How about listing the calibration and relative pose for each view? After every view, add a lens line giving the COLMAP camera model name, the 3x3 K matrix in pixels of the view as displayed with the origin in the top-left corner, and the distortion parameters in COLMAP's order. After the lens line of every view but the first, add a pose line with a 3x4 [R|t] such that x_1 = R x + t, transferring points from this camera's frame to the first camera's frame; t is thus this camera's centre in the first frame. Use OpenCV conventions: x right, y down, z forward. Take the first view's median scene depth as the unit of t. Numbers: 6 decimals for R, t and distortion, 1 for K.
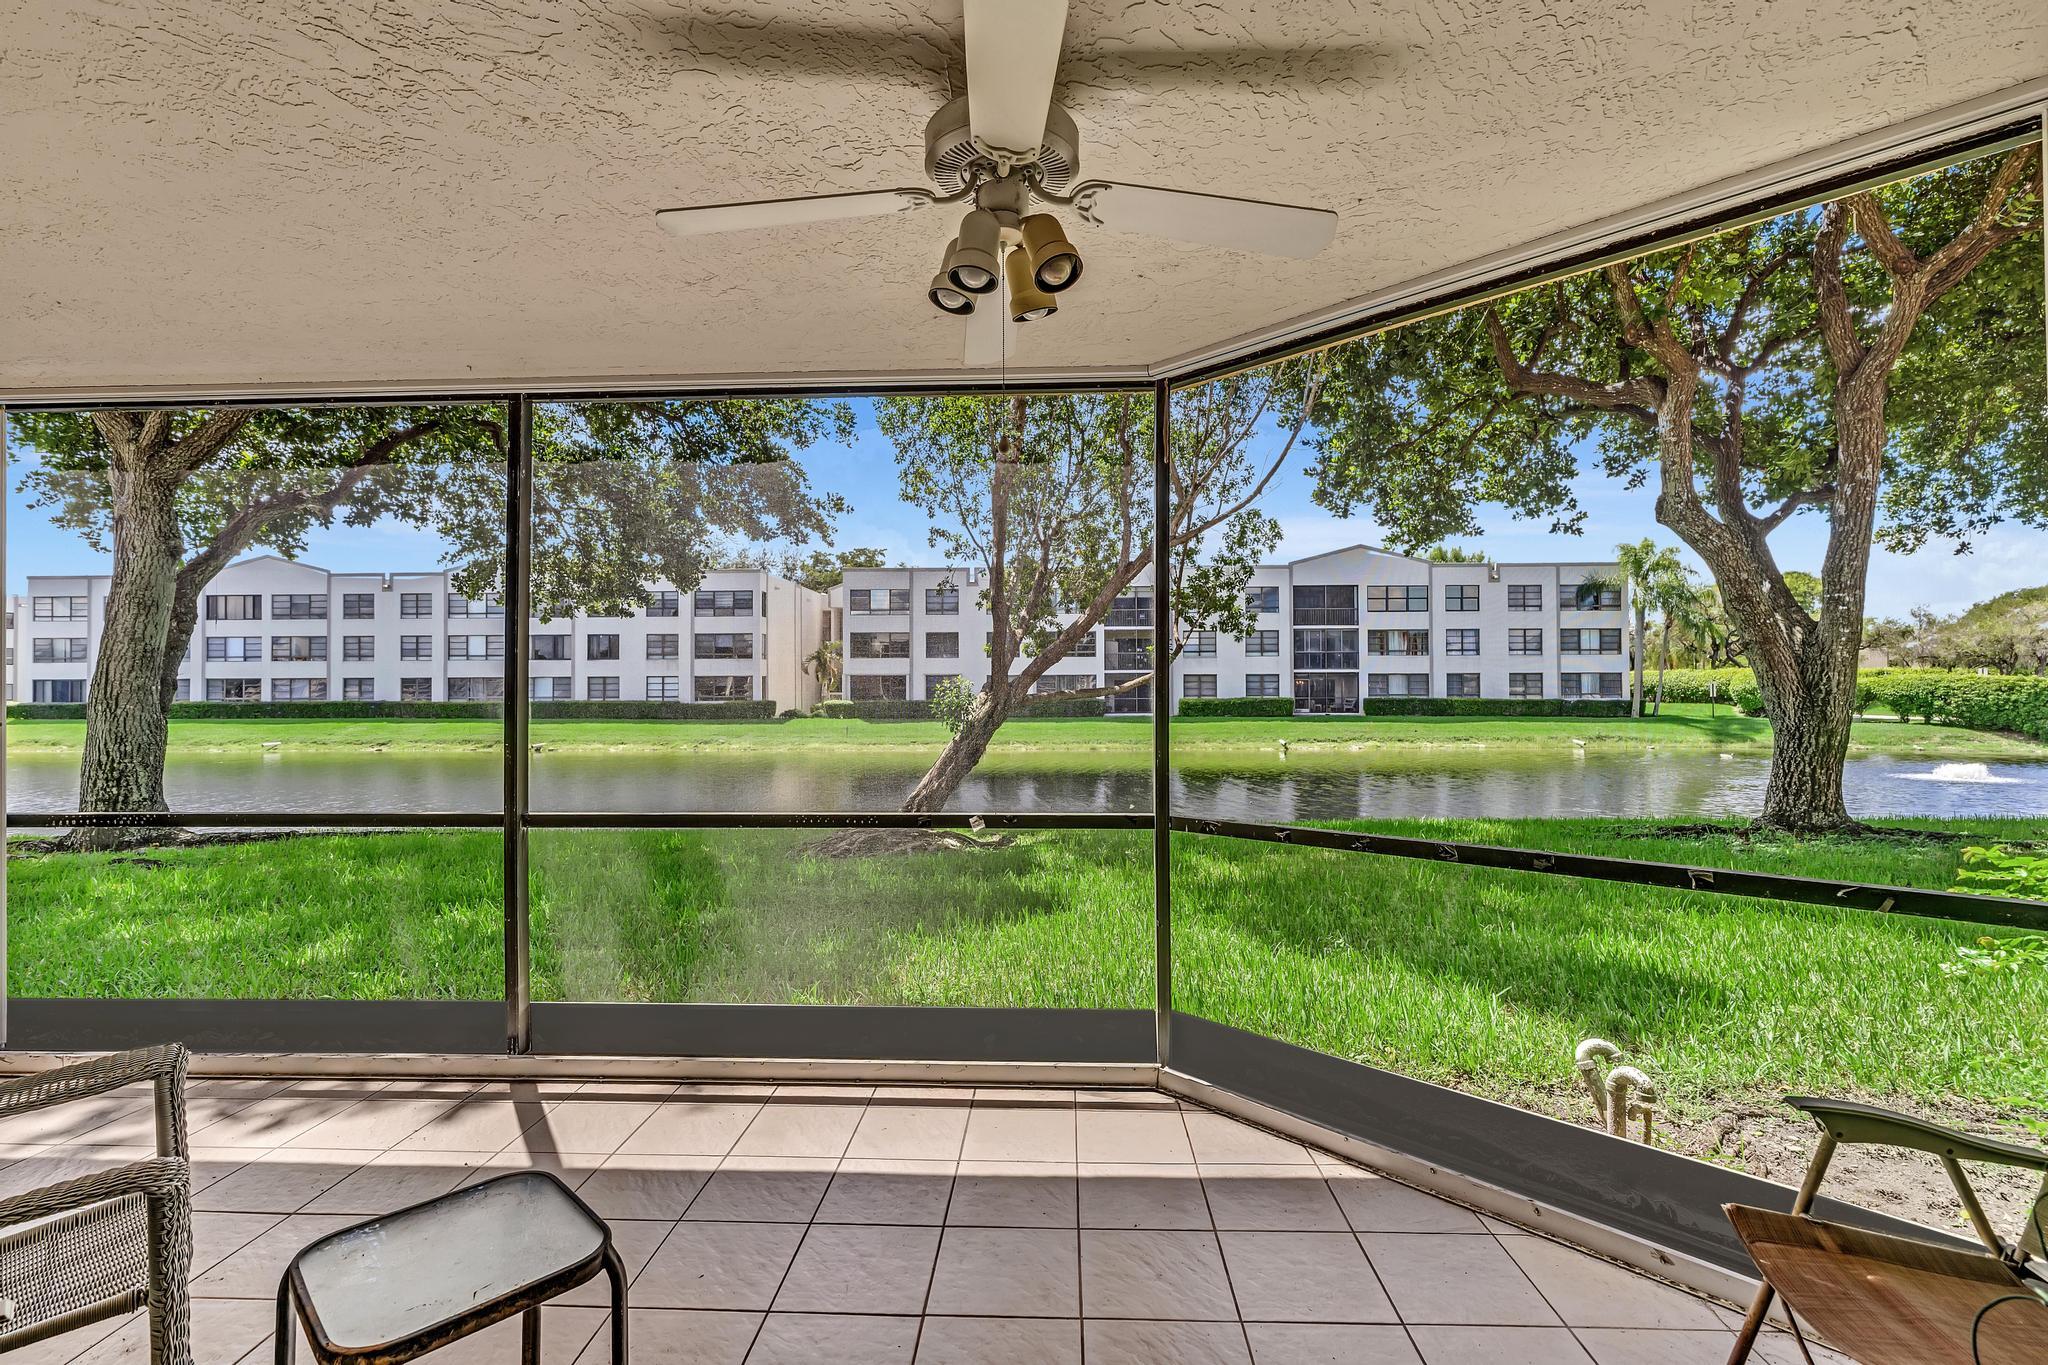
lens RADIAL K [[940.0, 0, 1027.7], [0, 940.0, 676.4], [0, 0, 1]] dist [-0.001964, -0.000252]
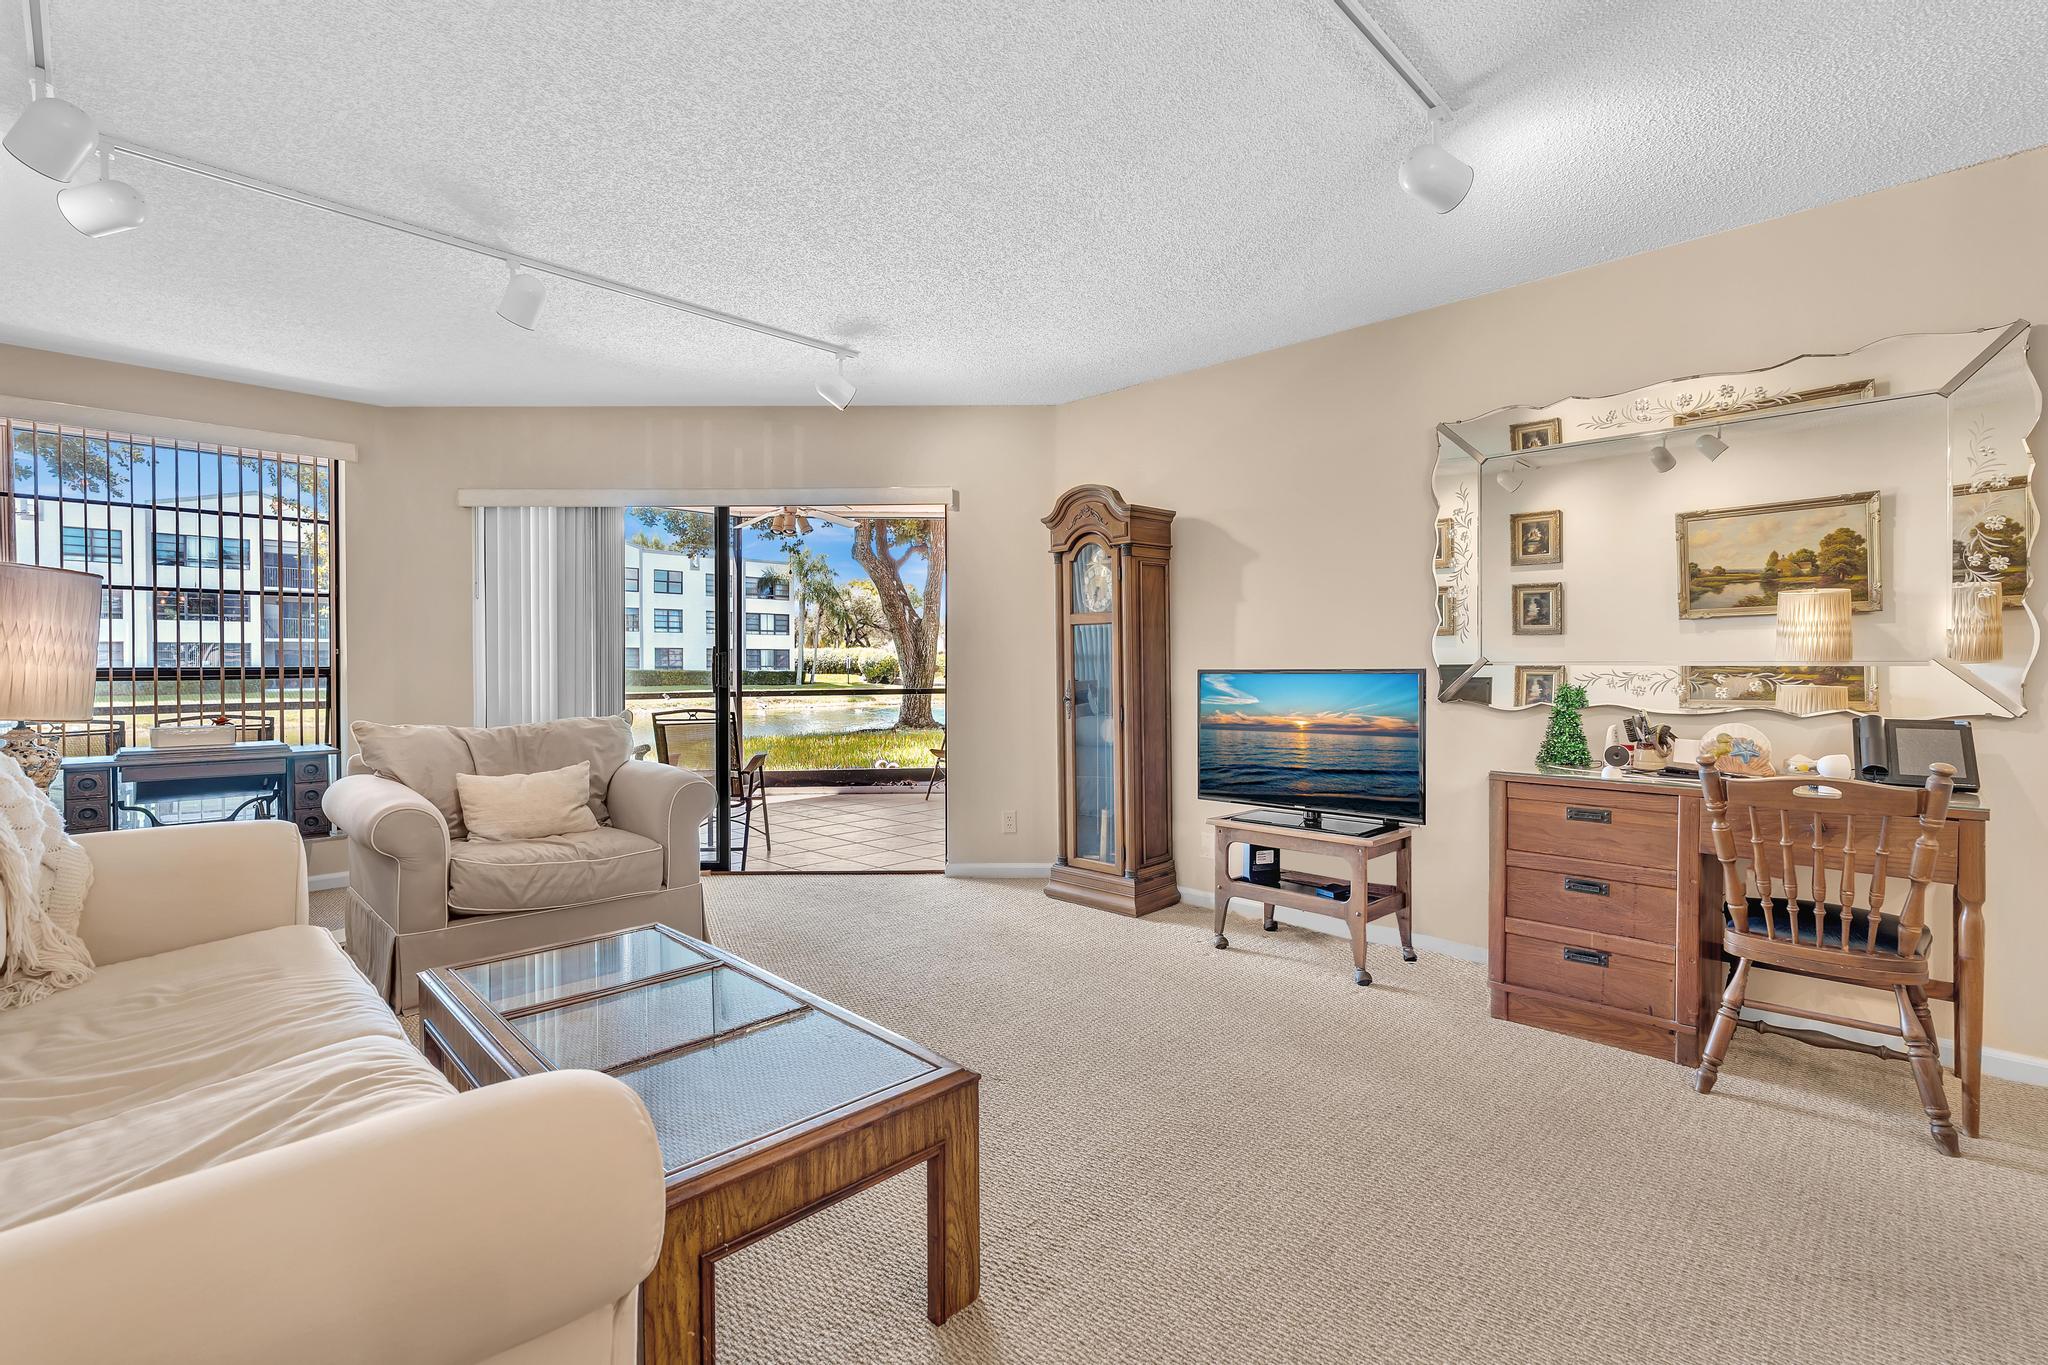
lens RADIAL K [[940.0, 0, 1027.7], [0, 940.0, 676.4], [0, 0, 1]] dist [-0.001964, -0.000252]
pose [[0.674209, -0.006983, 0.738507, -0.086609], [-0.011073, 0.999747, 0.019562, 0.003731], [-0.738457, -0.021366, 0.673962, -0.091465]]
